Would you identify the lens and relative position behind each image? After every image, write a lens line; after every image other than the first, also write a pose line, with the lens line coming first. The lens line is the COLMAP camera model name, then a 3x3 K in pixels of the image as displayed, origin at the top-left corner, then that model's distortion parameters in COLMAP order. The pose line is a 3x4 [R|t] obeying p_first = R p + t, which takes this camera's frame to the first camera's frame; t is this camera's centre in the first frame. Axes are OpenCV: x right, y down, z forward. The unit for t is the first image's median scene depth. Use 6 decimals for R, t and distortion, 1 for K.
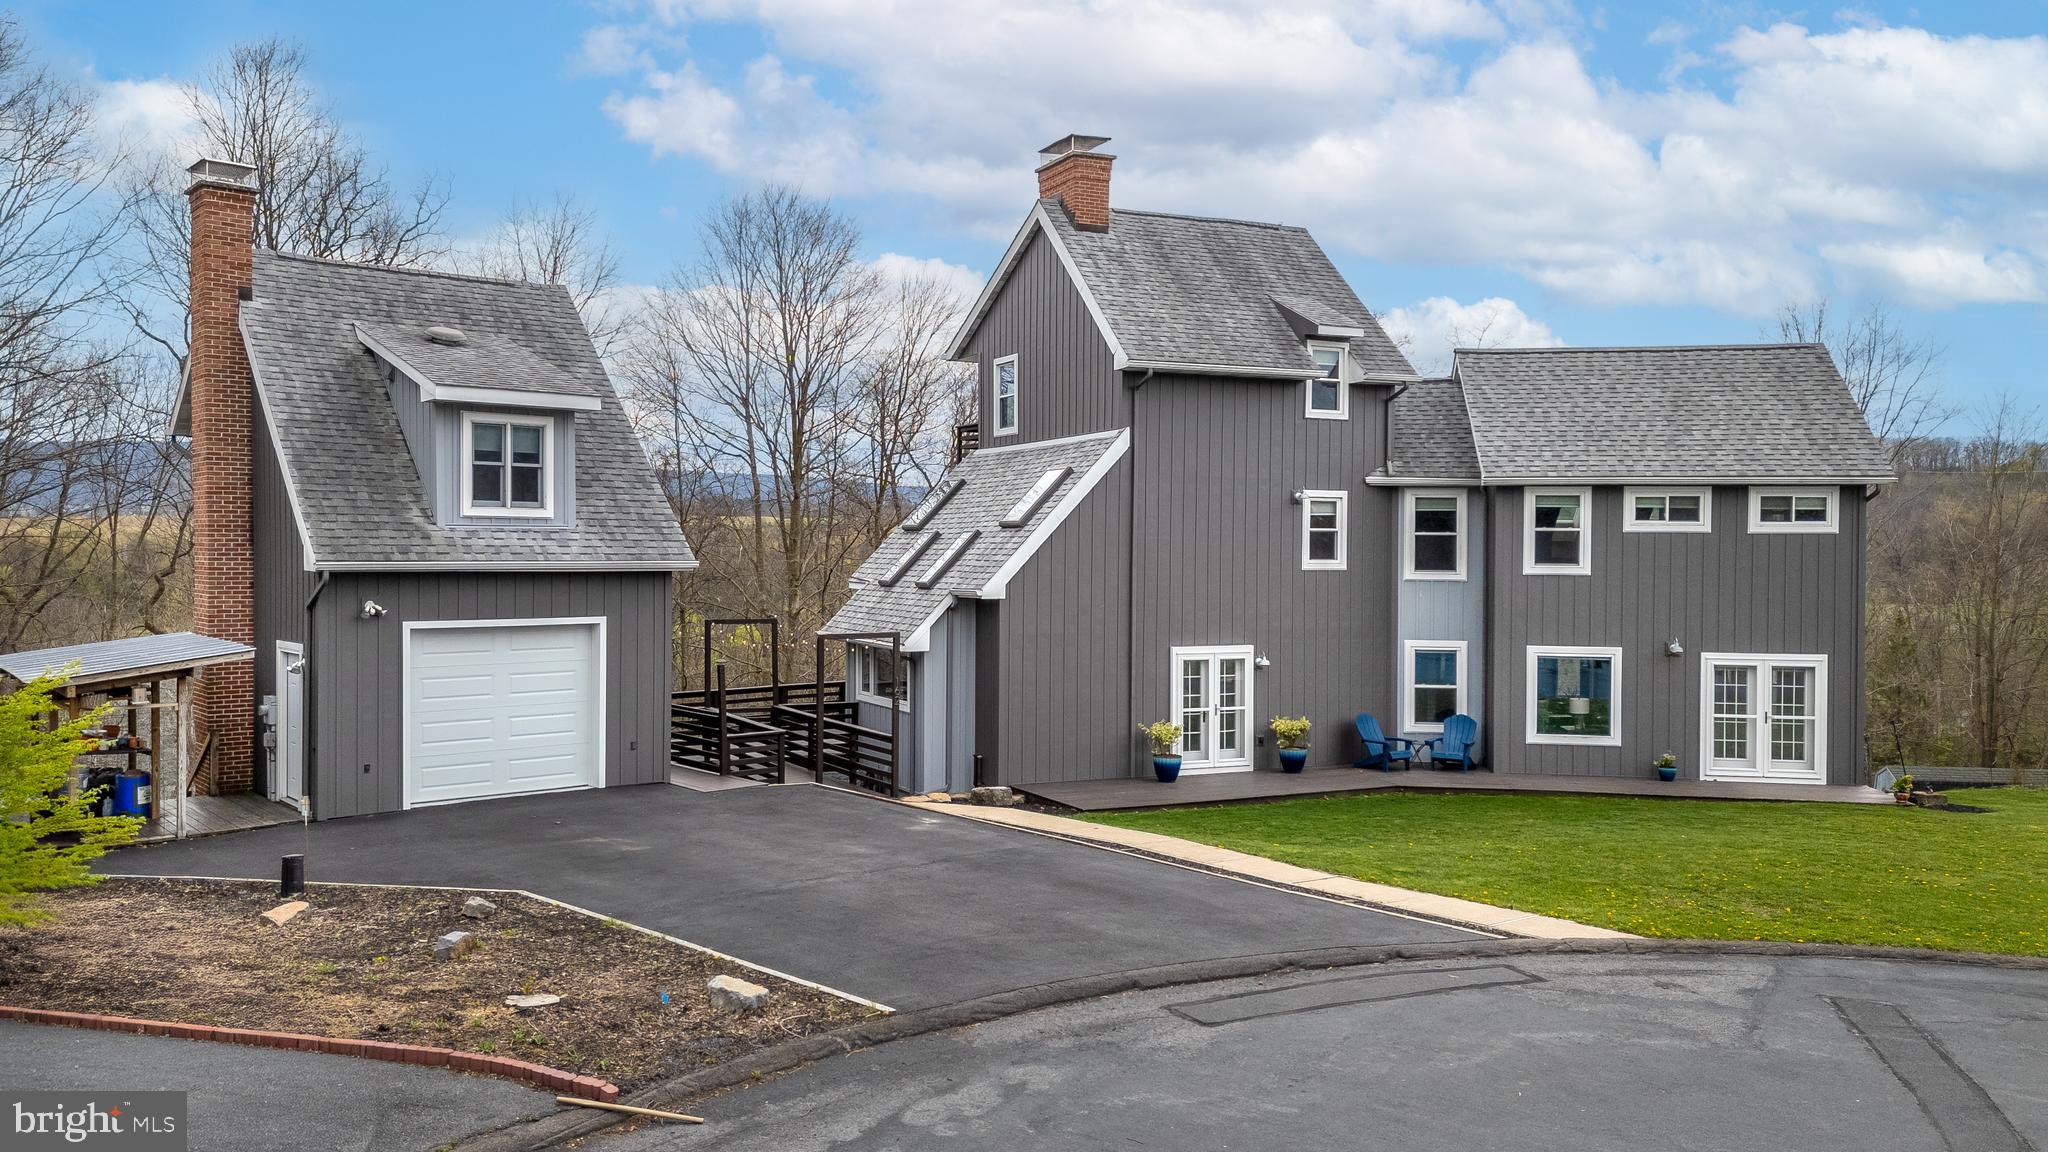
lens RADIAL K [[1489.9, 0, 994.6], [0, 1489.9, 582.8], [0, 0, 1]] dist [0.080519, -0.055873]
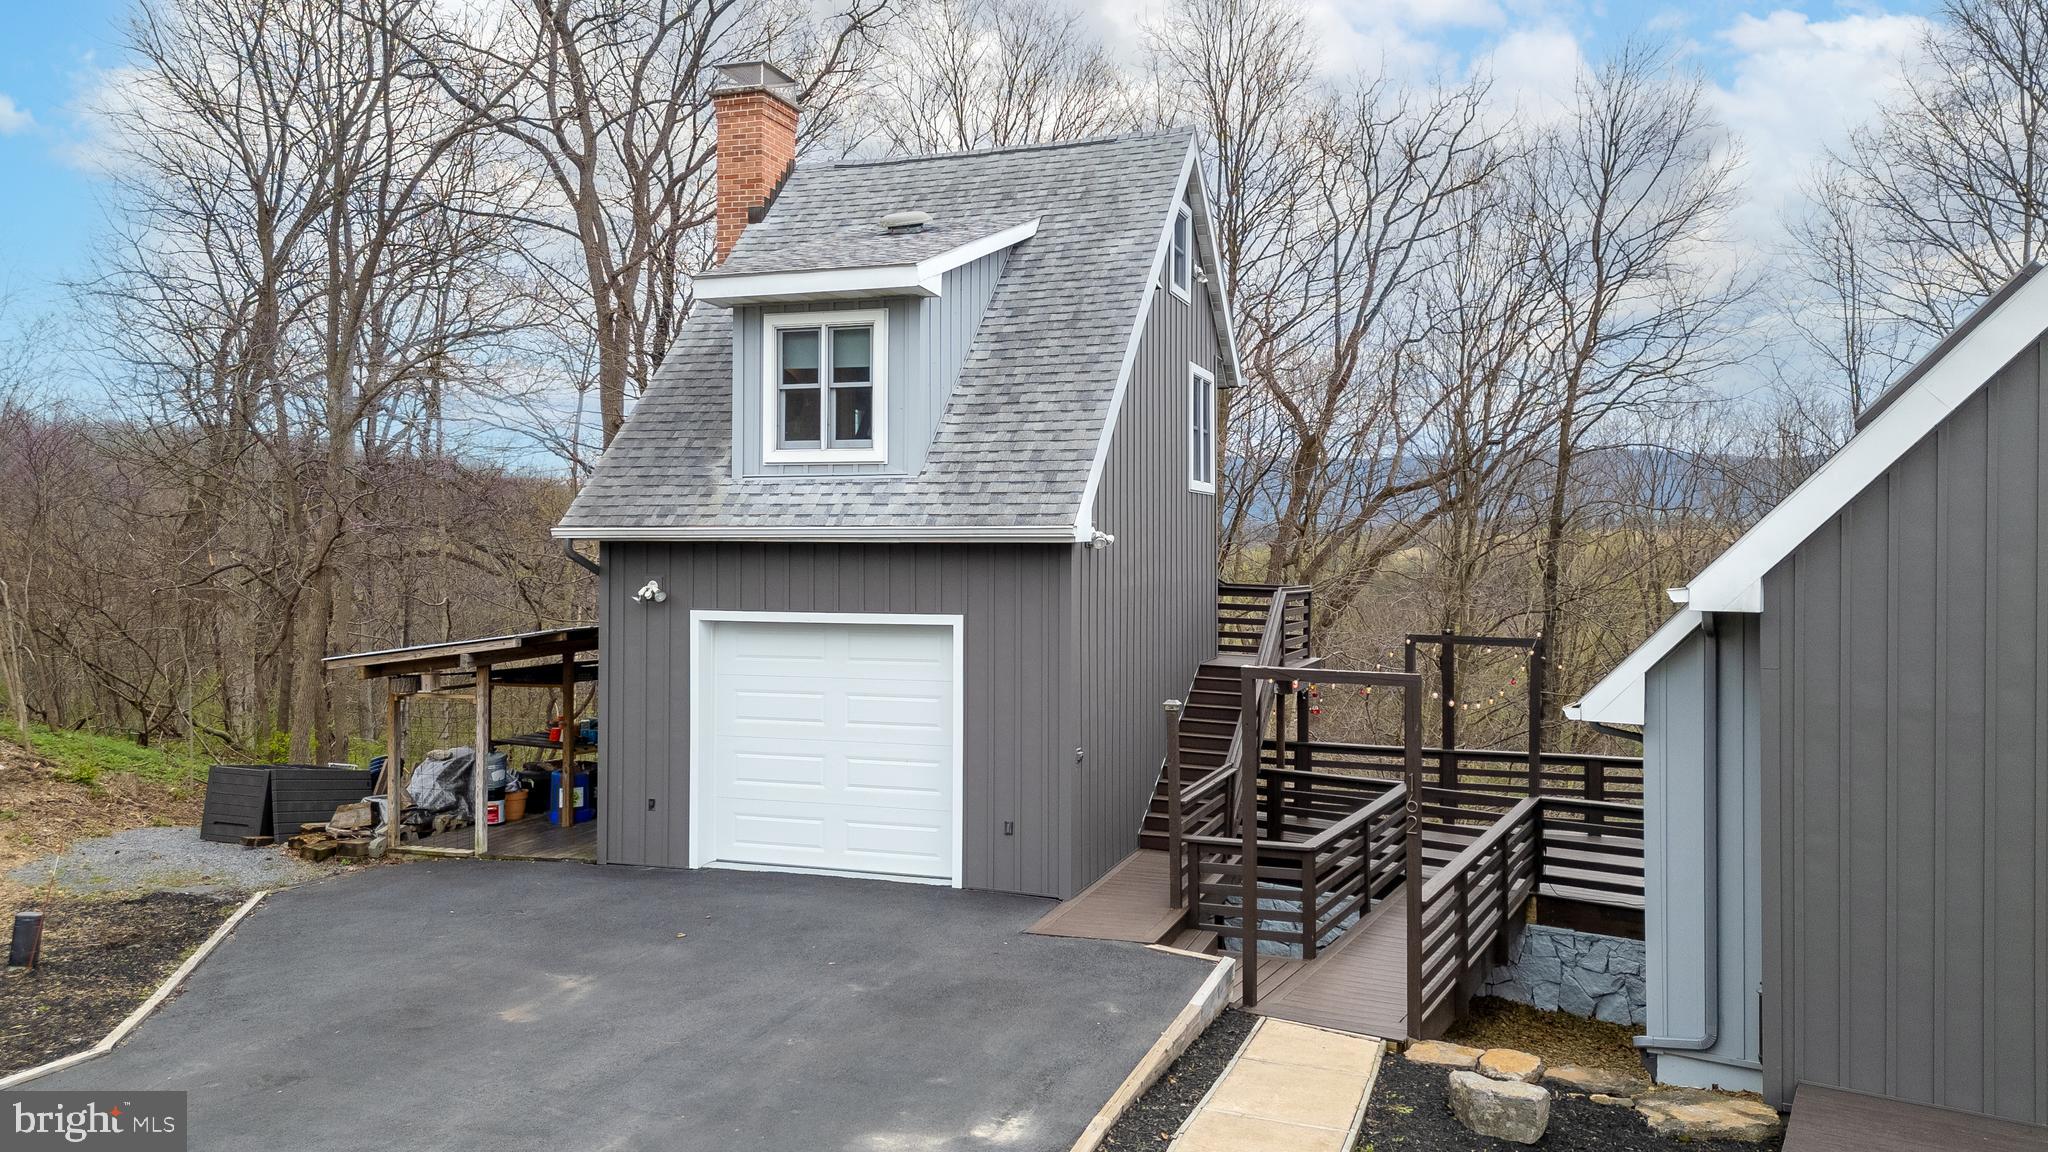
lens RADIAL K [[1480.7, 0, 1026.6], [0, 1480.7, 542.5], [0, 0, 1]] dist [0.091265, -0.056247]
pose [[0.529746, -0.005723, -0.848137, 0.231488], [-0.017387, 0.999694, -0.017606, 0.002071], [0.847978, 0.024073, 0.529484, 0.564669]]
